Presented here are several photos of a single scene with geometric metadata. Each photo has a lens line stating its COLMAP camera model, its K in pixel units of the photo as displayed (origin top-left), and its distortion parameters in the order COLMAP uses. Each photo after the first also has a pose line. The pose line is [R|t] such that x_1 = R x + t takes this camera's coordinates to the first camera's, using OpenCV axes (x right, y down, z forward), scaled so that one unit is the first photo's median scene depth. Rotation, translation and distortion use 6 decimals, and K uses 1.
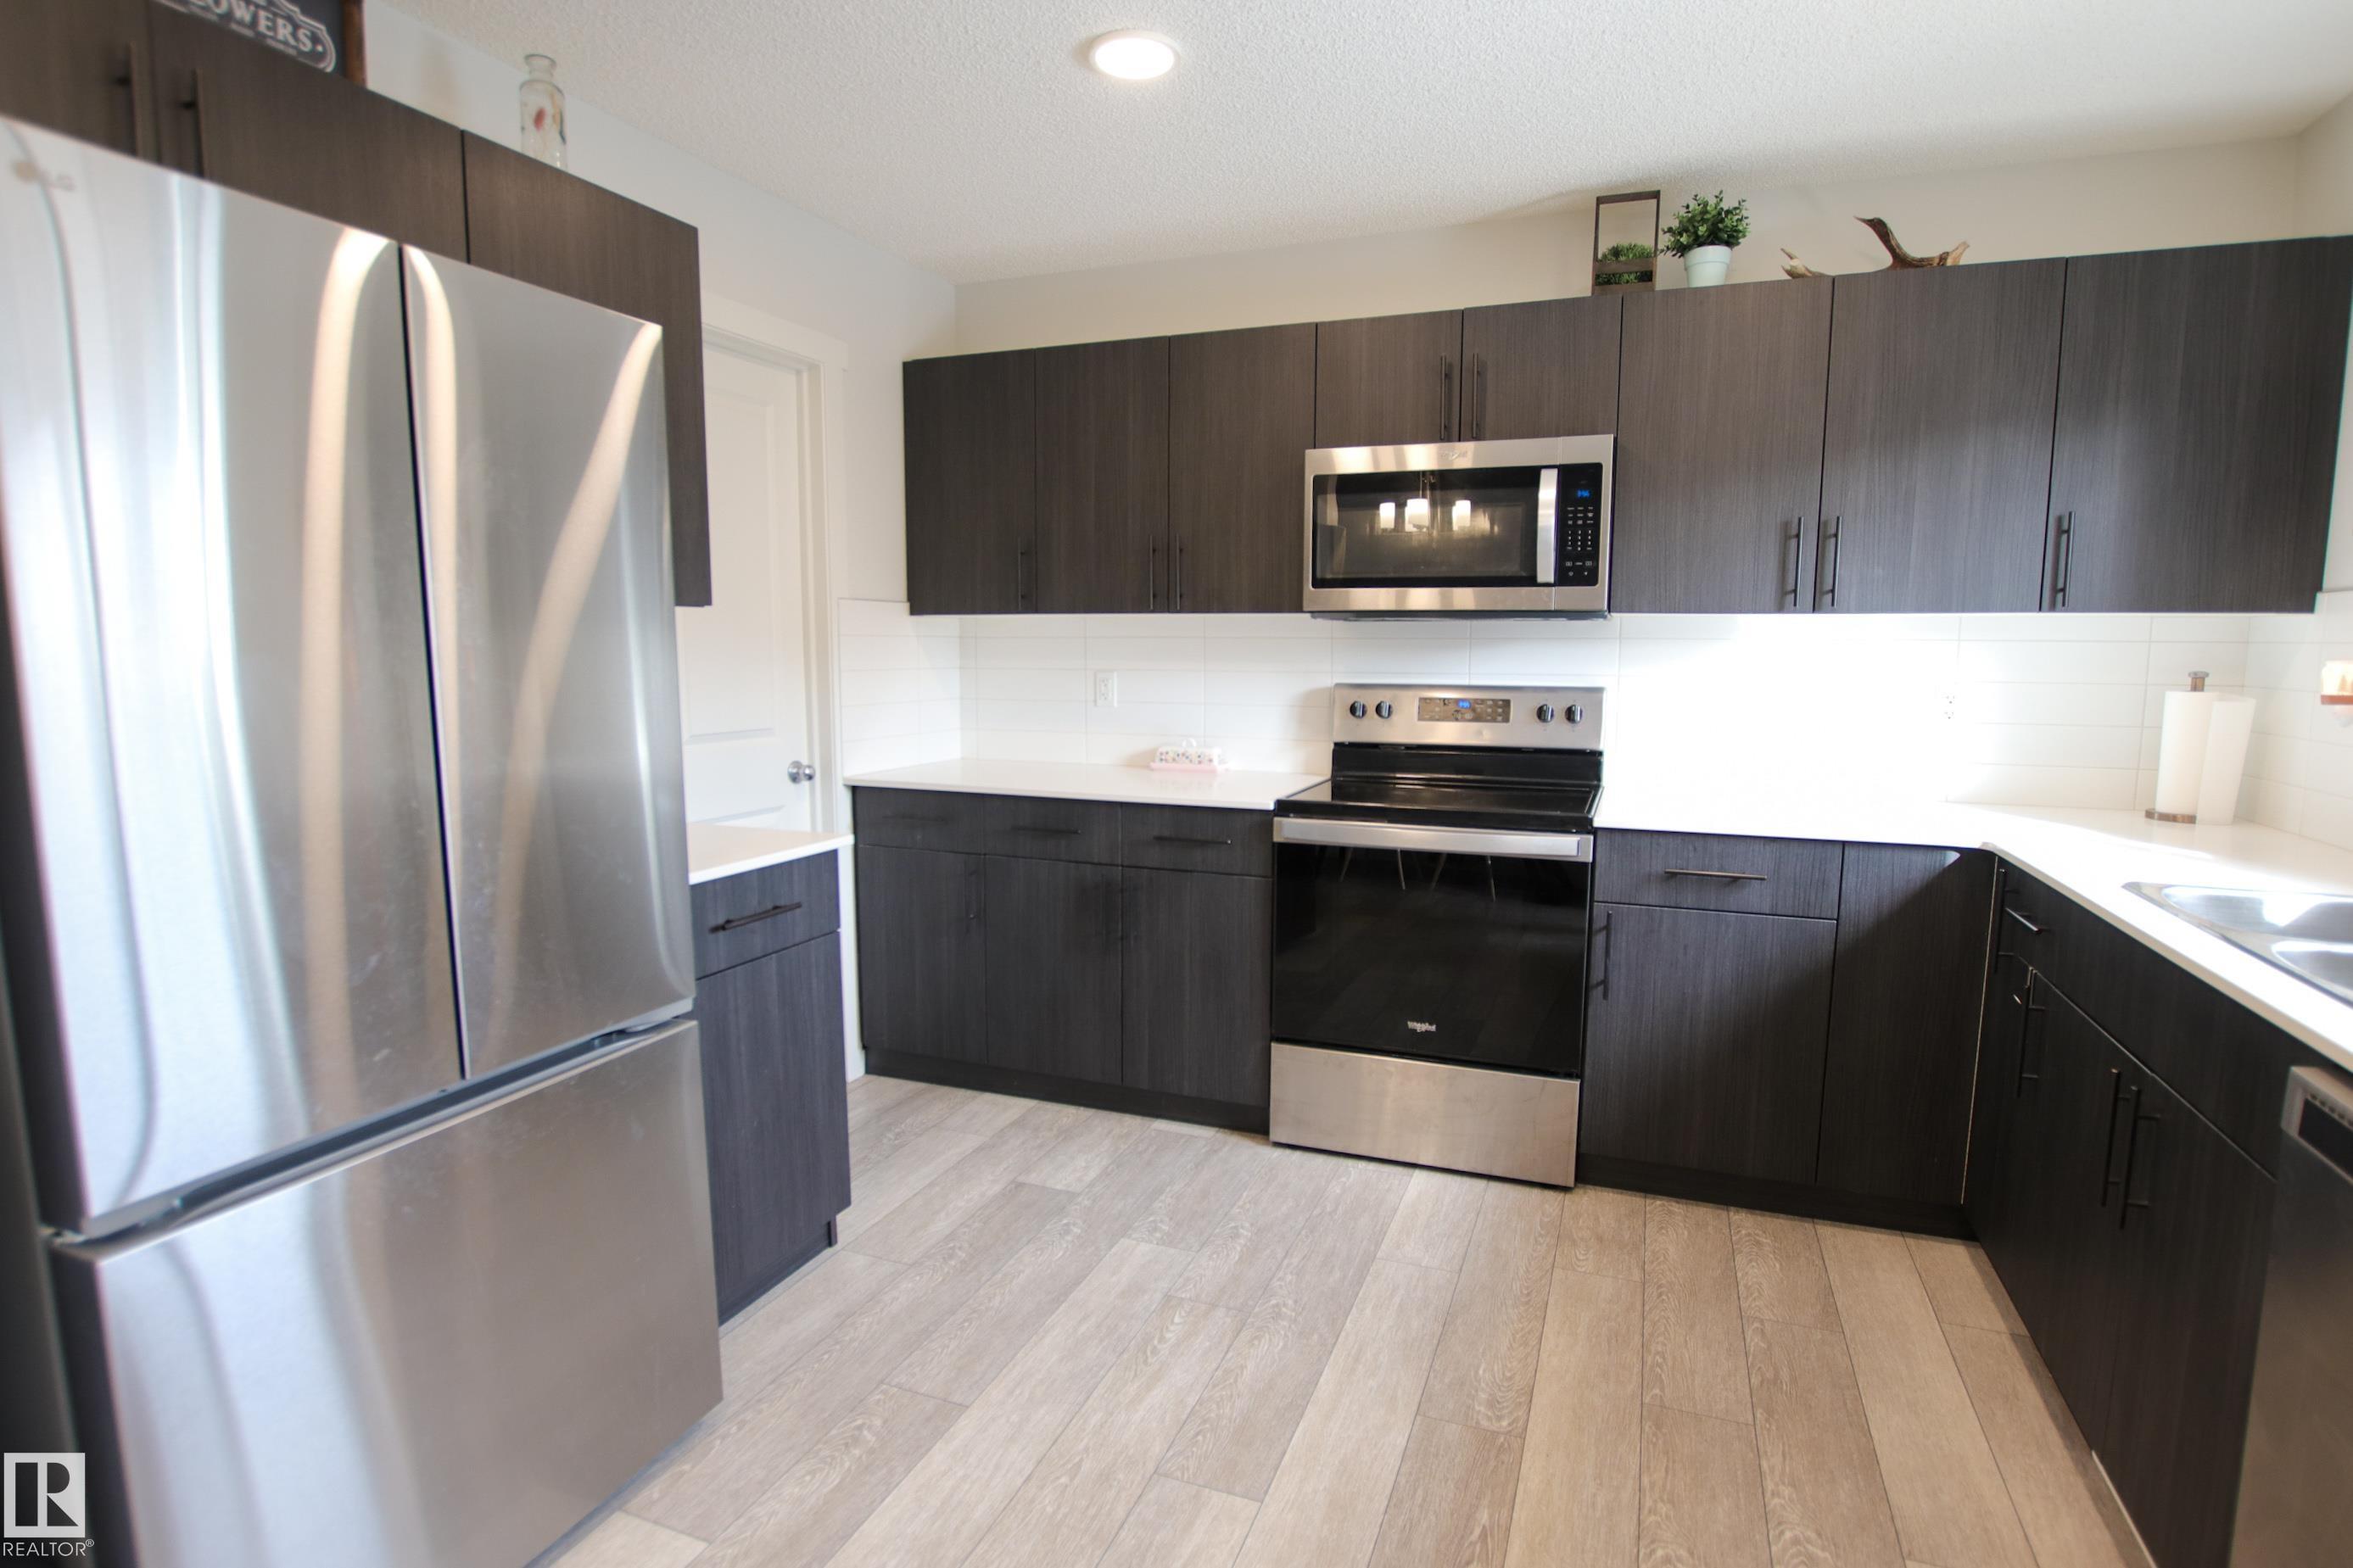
lens RADIAL K [[1190.2, 0, 1158.5], [0, 1190.2, 795.7], [0, 0, 1]] dist [-0.028507, 0.001254]
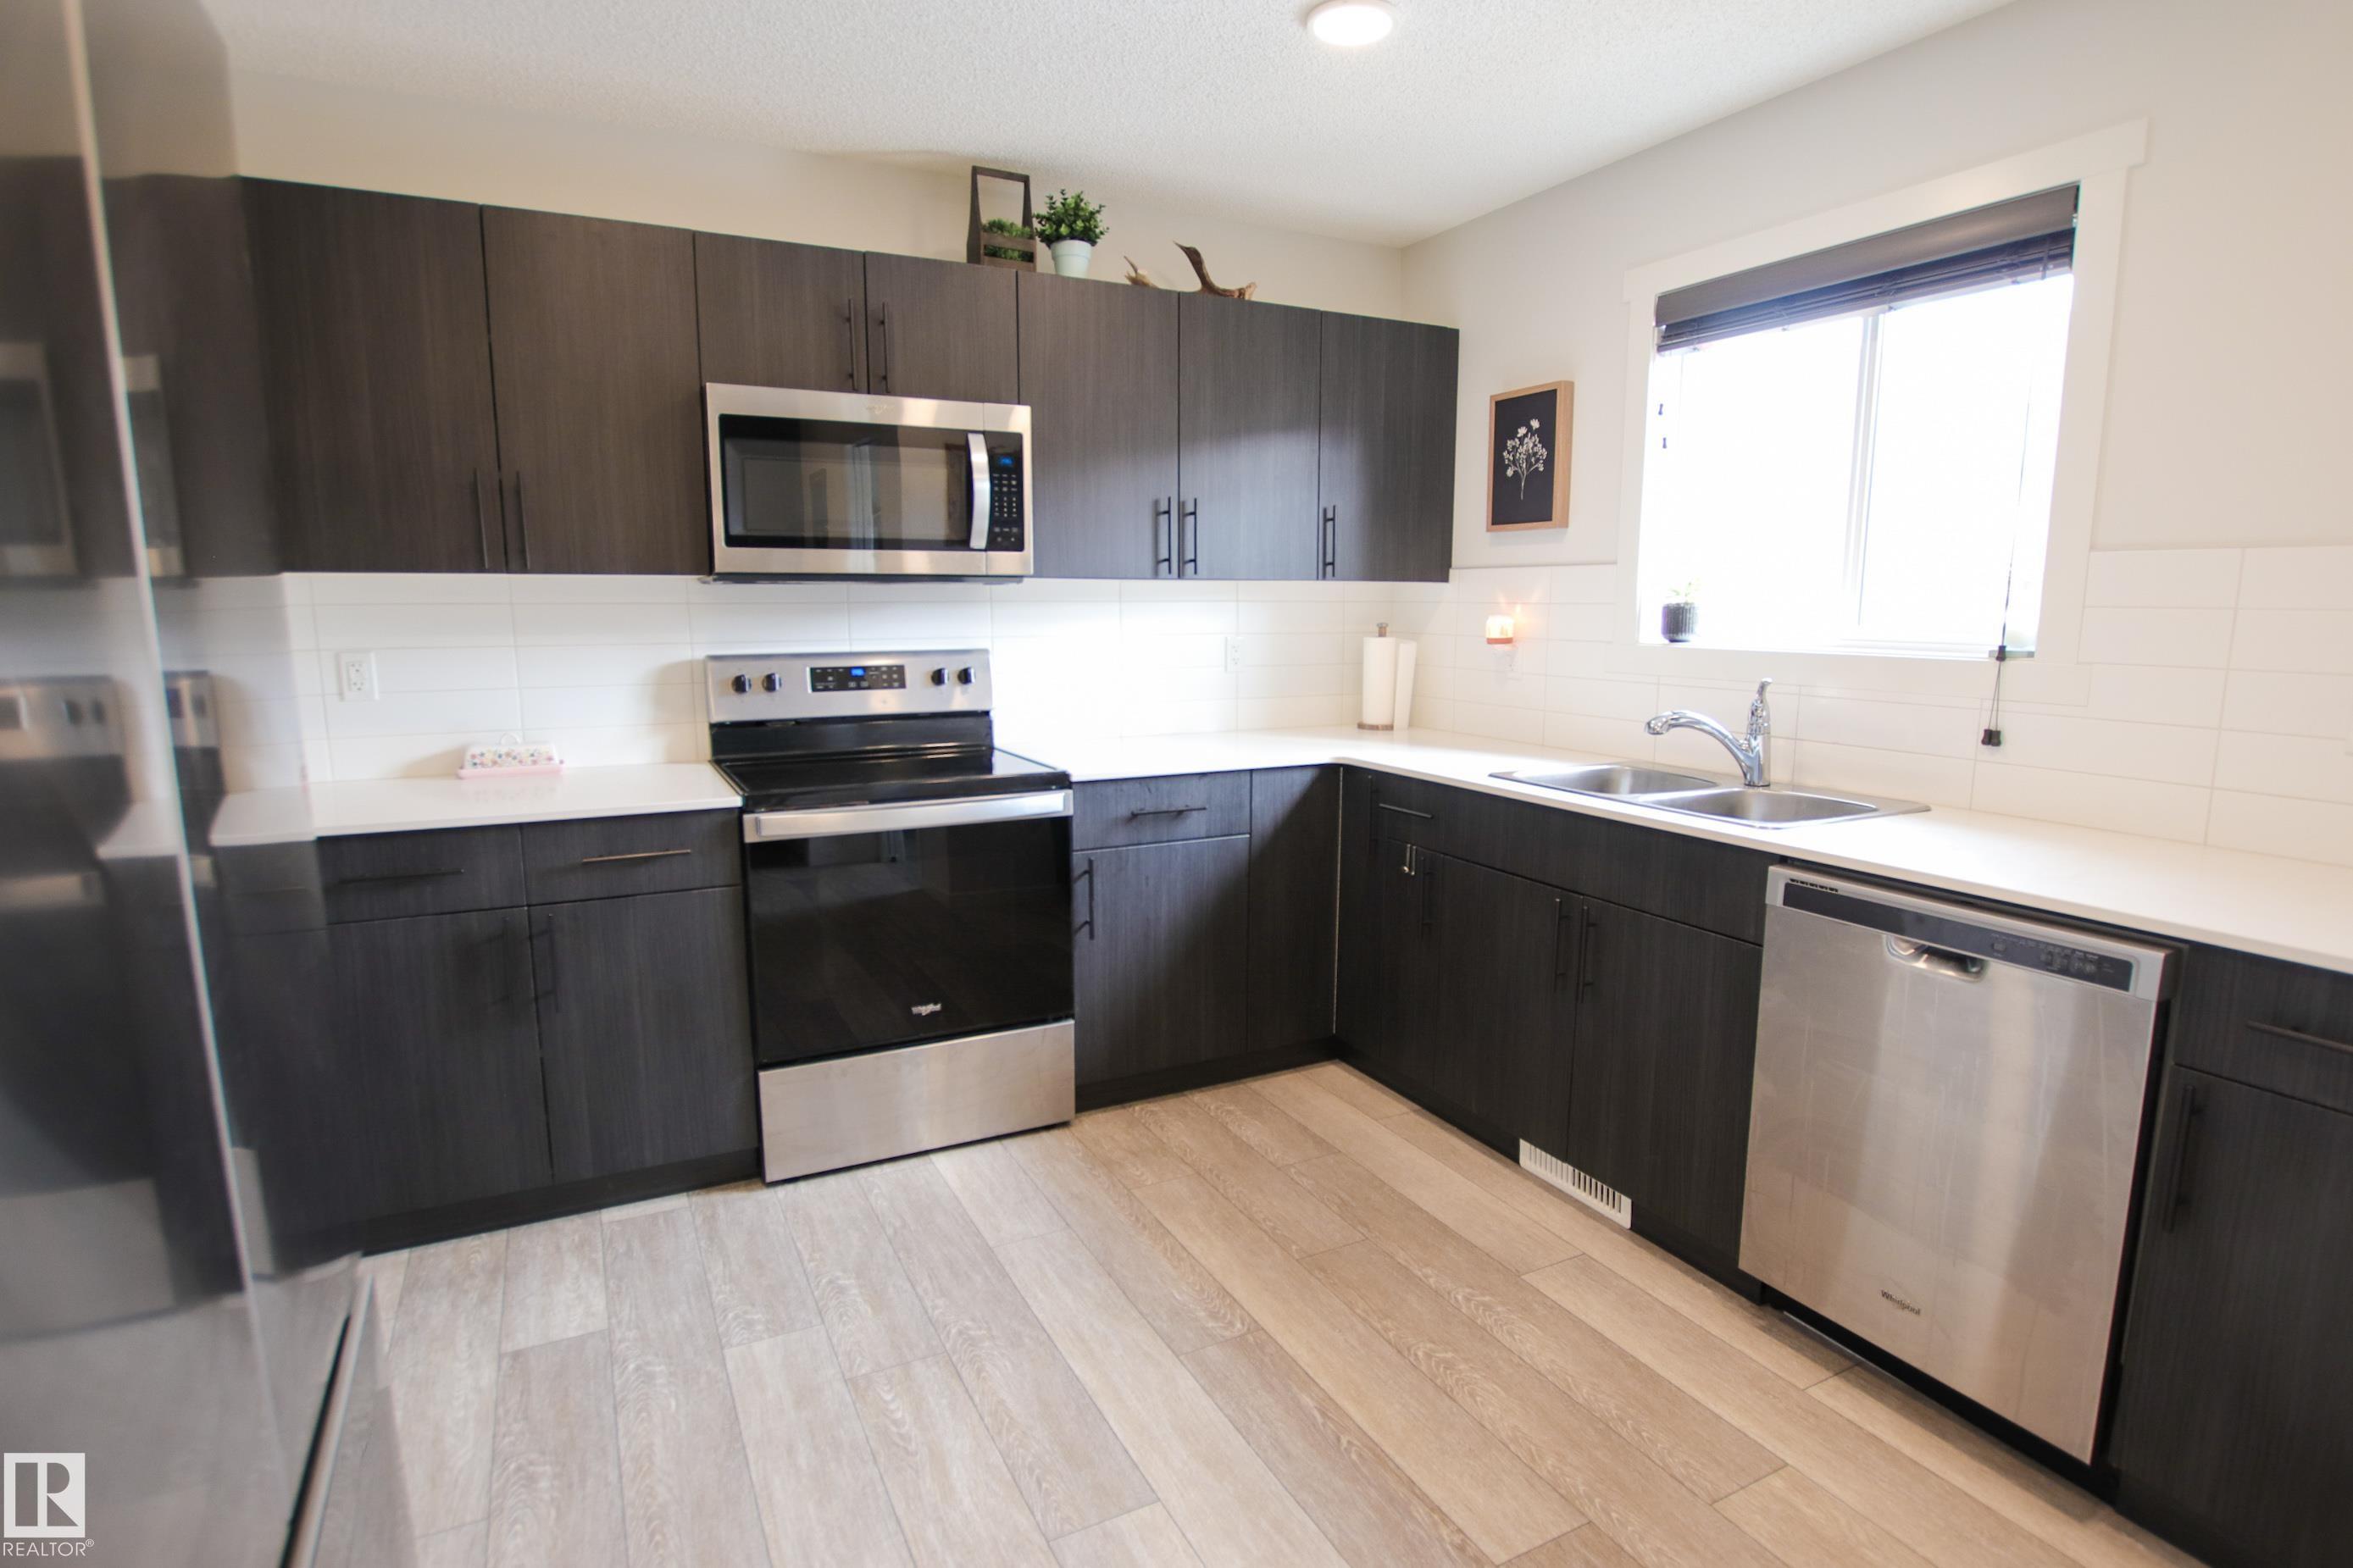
lens RADIAL K [[1205.7, 0, 1157.3], [0, 1205.7, 797.9], [0, 0, 1]] dist [-0.032111, 0.001233]
pose [[0.661587, -0.124340, 0.739488, -0.372458], [0.096780, 0.992067, 0.080225, -0.037242], [-0.743597, 0.018492, 0.668372, 0.215131]]
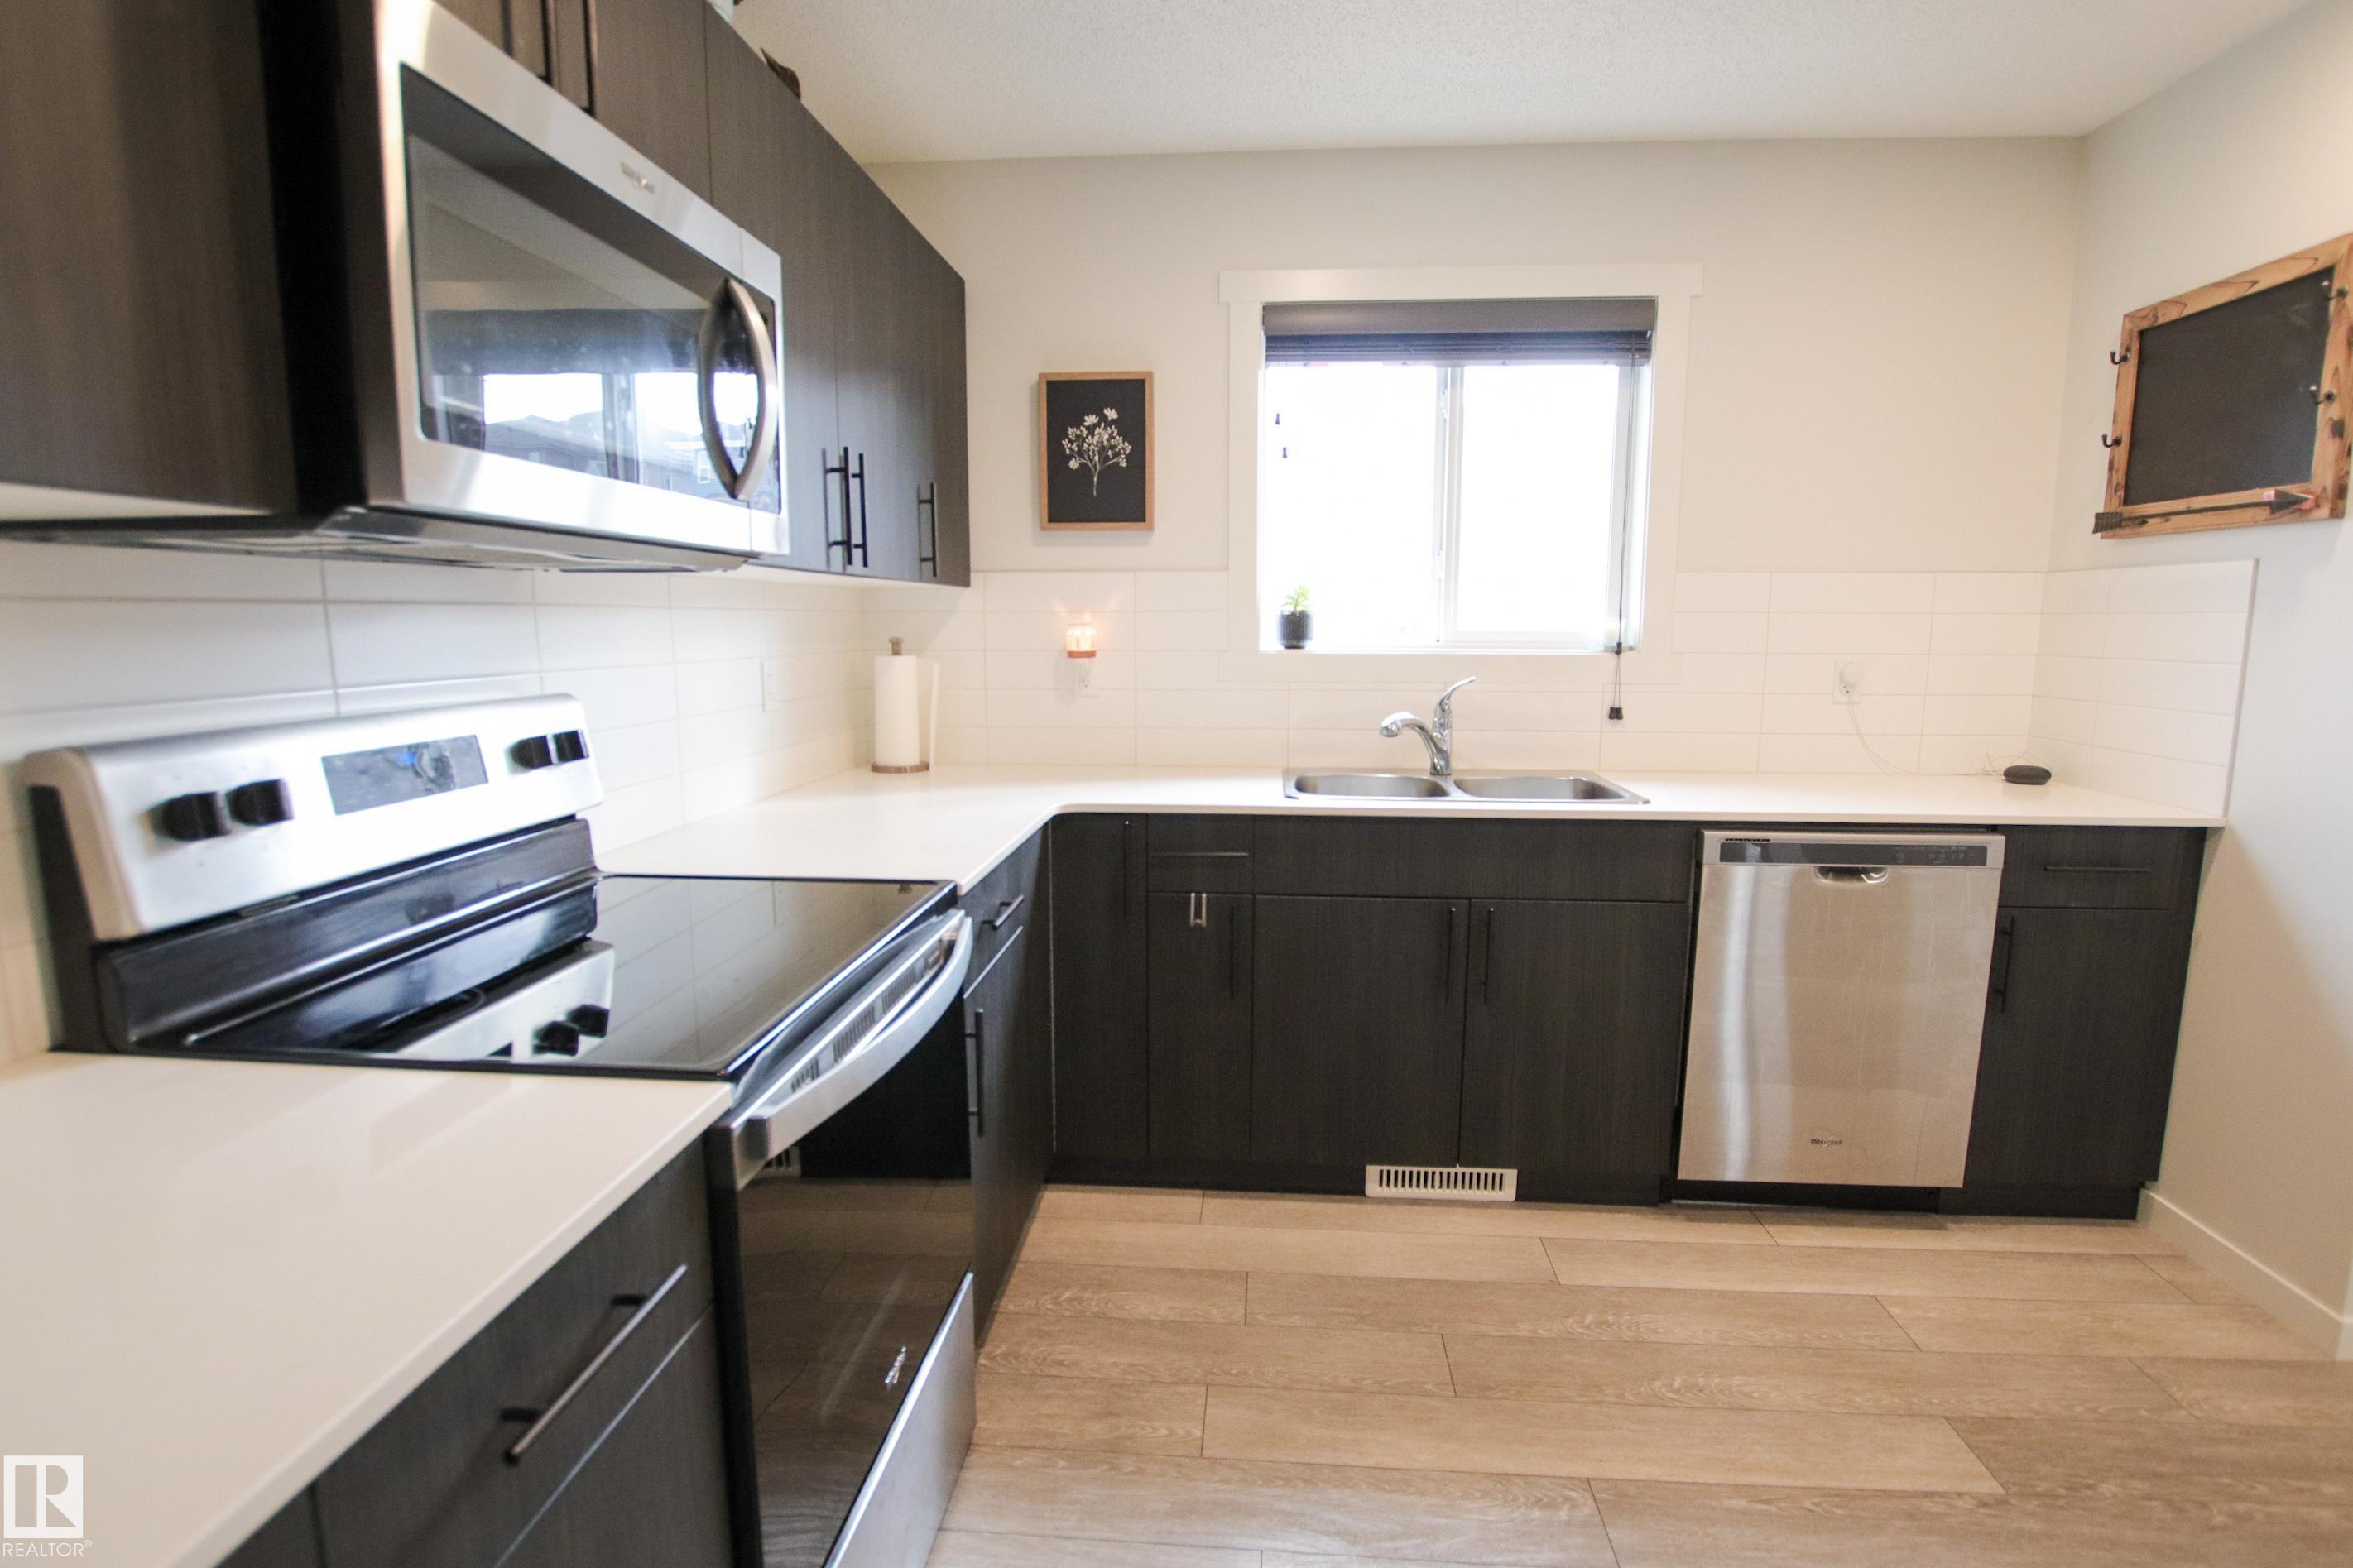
lens RADIAL K [[1190.2, 0, 1158.5], [0, 1190.2, 795.7], [0, 0, 1]] dist [-0.028507, 0.001254]
pose [[-0.305135, -0.142878, 0.941530, -0.265879], [0.118227, 0.975349, 0.186325, -0.132734], [-0.944942, 0.168169, -0.280721, 1.042110]]
